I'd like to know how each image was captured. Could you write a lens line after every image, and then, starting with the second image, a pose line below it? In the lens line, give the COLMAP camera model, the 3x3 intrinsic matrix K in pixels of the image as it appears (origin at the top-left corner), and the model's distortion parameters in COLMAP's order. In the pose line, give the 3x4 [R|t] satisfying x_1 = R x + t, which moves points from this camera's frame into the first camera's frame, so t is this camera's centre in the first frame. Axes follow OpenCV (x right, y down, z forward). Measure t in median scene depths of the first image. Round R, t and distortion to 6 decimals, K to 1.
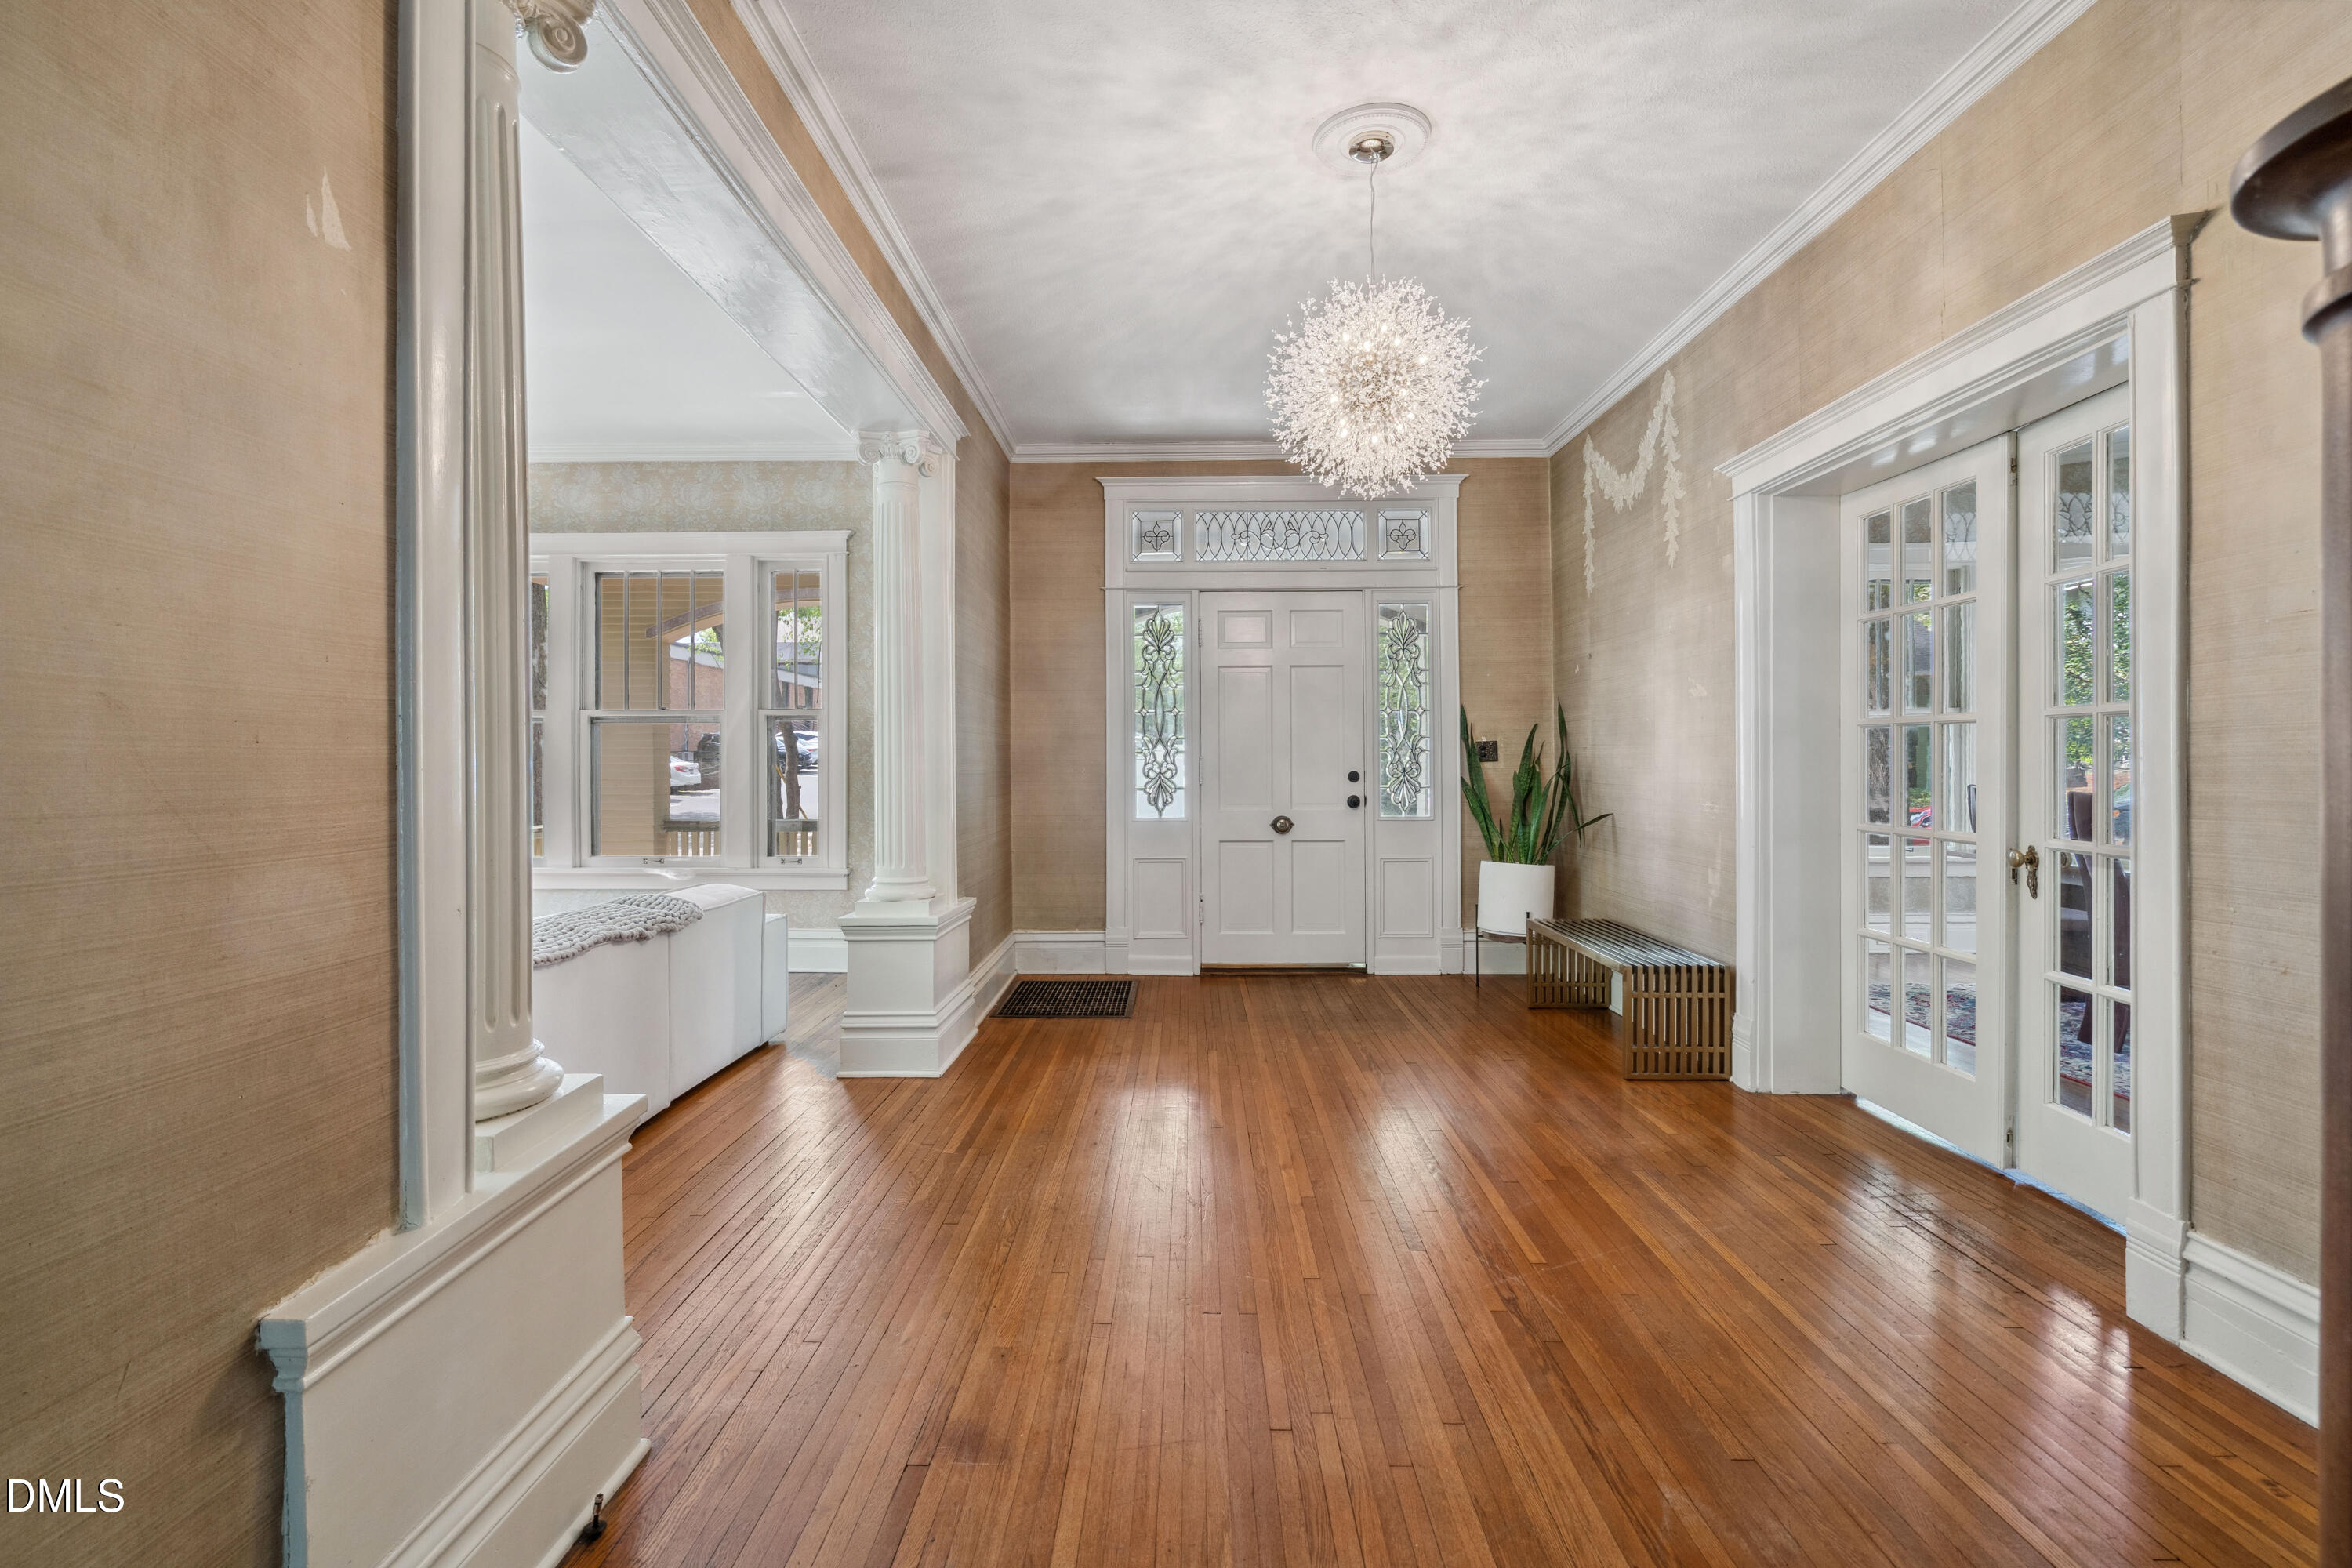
lens RADIAL K [[1079.5, 0, 1172.6], [0, 1079.5, 766.8], [0, 0, 1]] dist [0.001067, 0.000029]
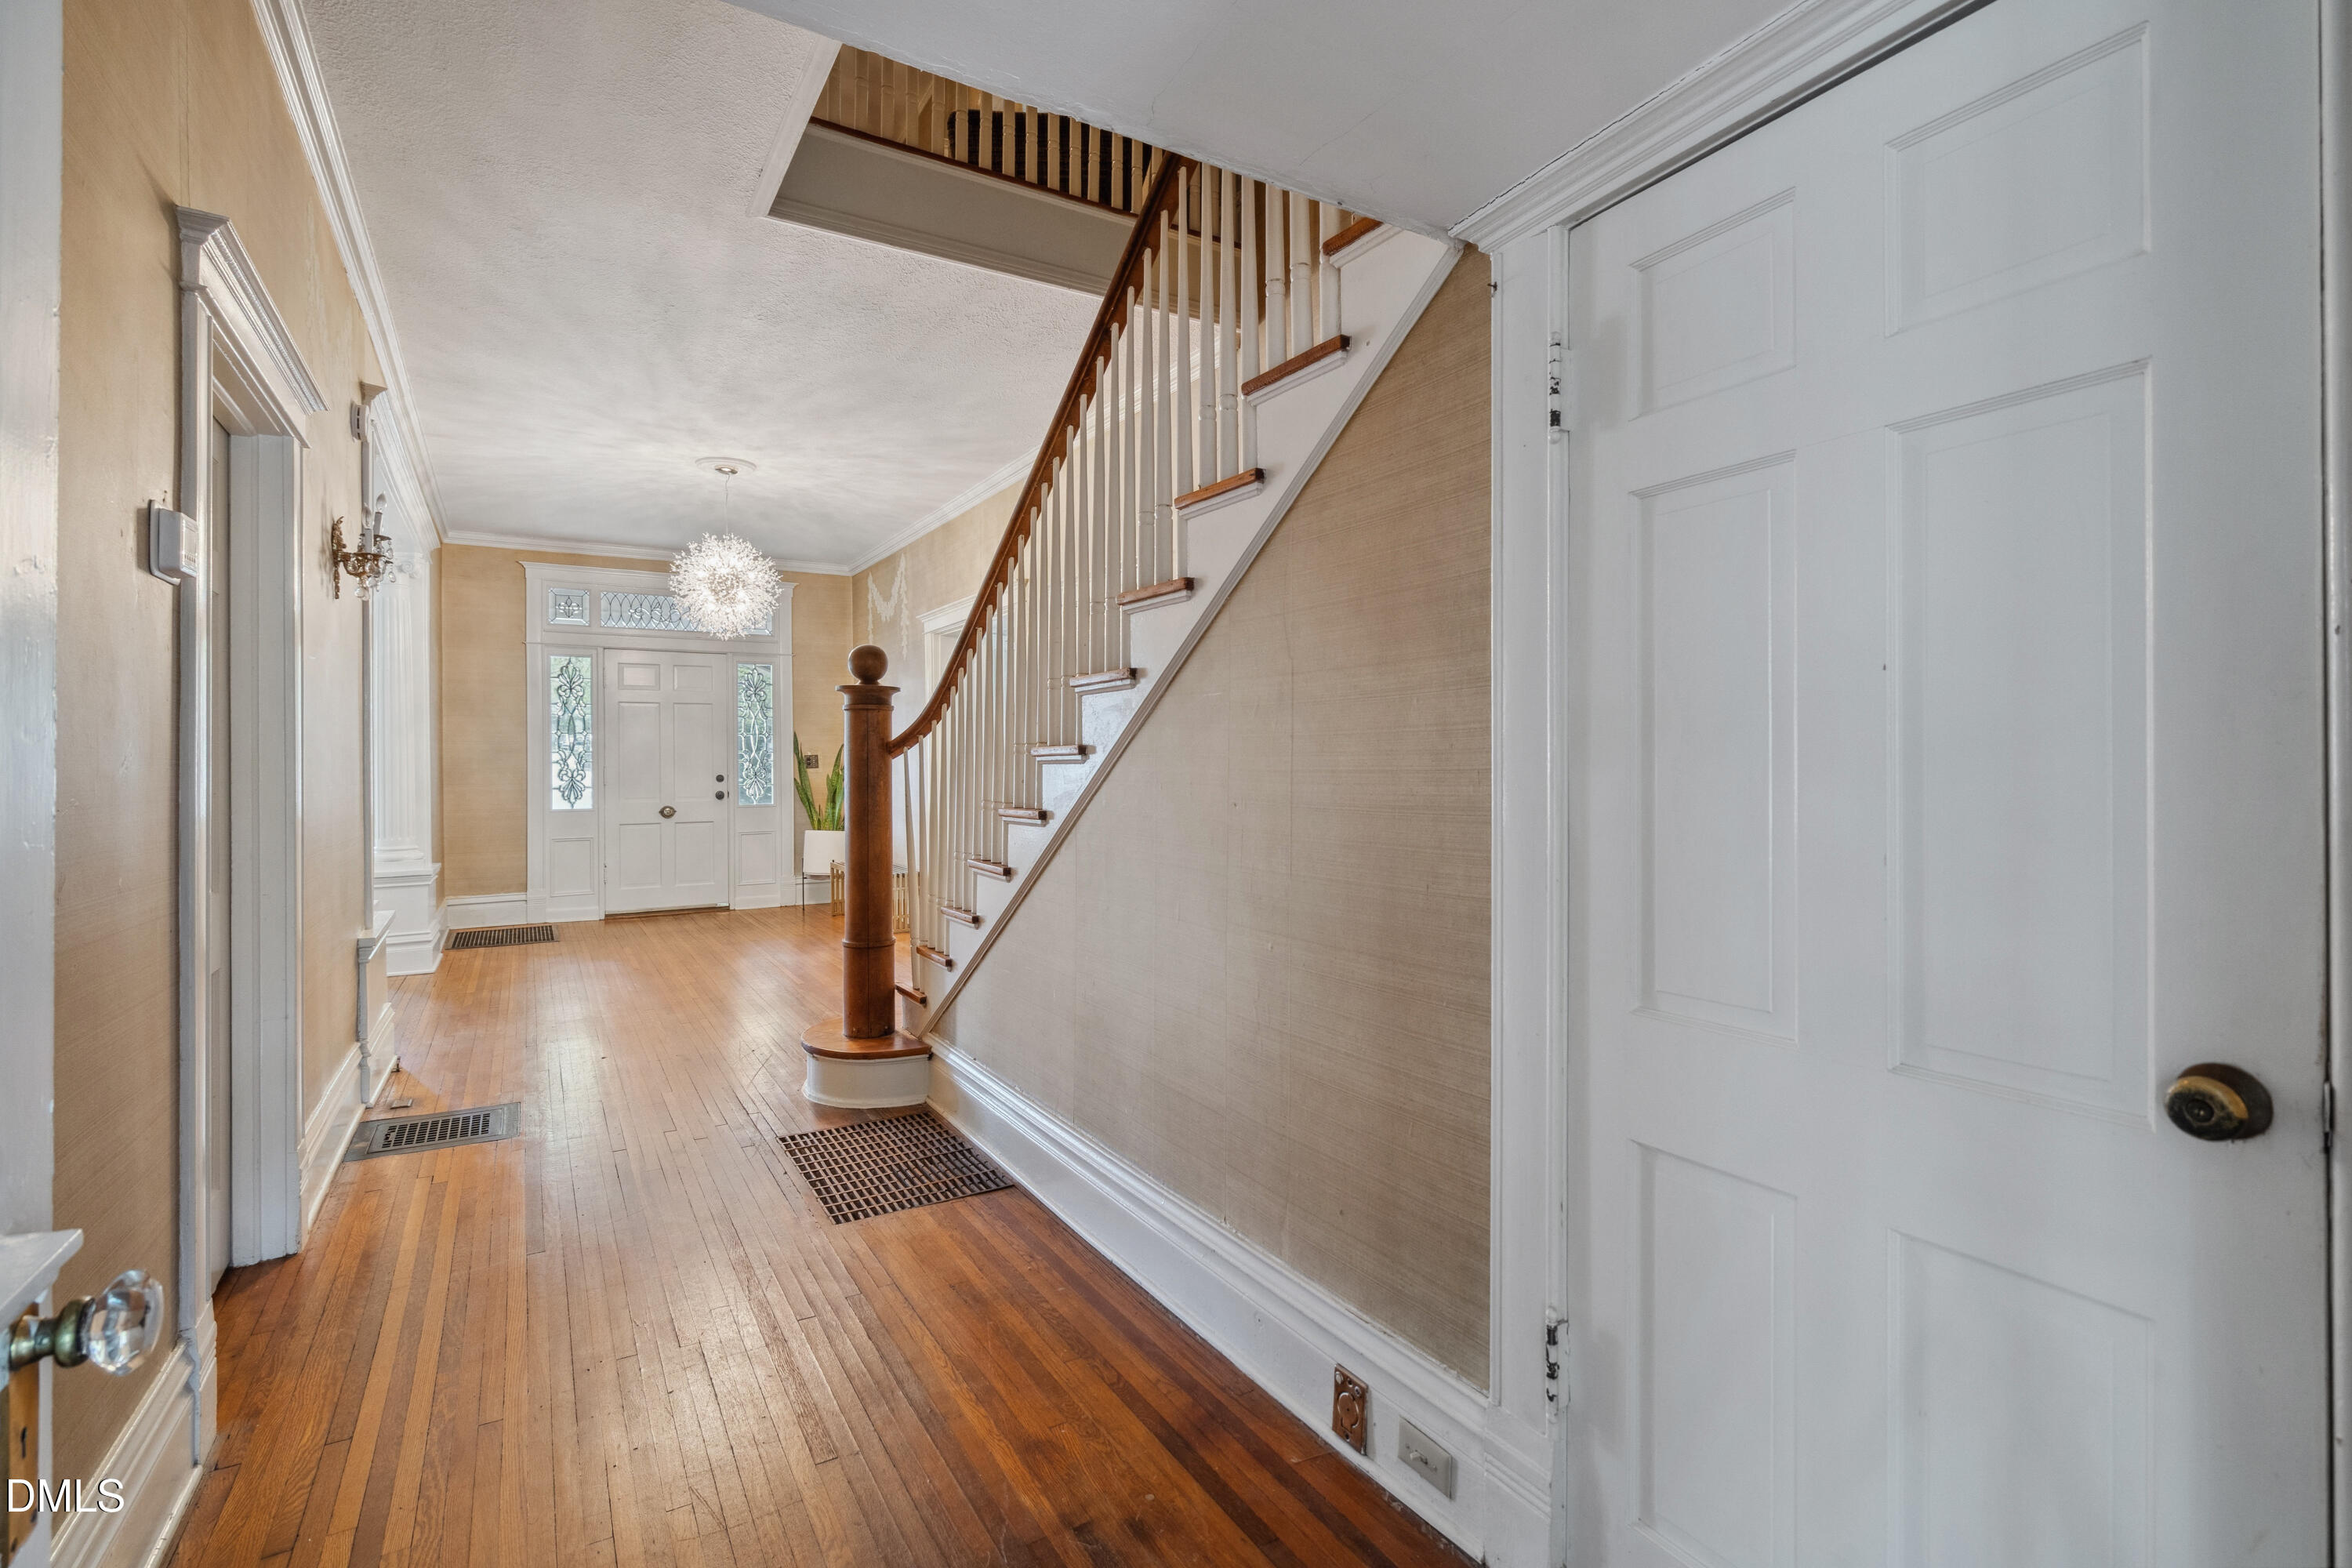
lens RADIAL K [[1079.5, 0, 1164.0], [0, 1079.5, 767.1], [0, 0, 1]] dist [0.001067, 0.000029]
pose [[0.852012, -0.001343, 0.523520, -0.093999], [0.004443, 0.999979, -0.004667, 0.003372], [-0.523503, 0.006302, 0.852001, -0.612319]]
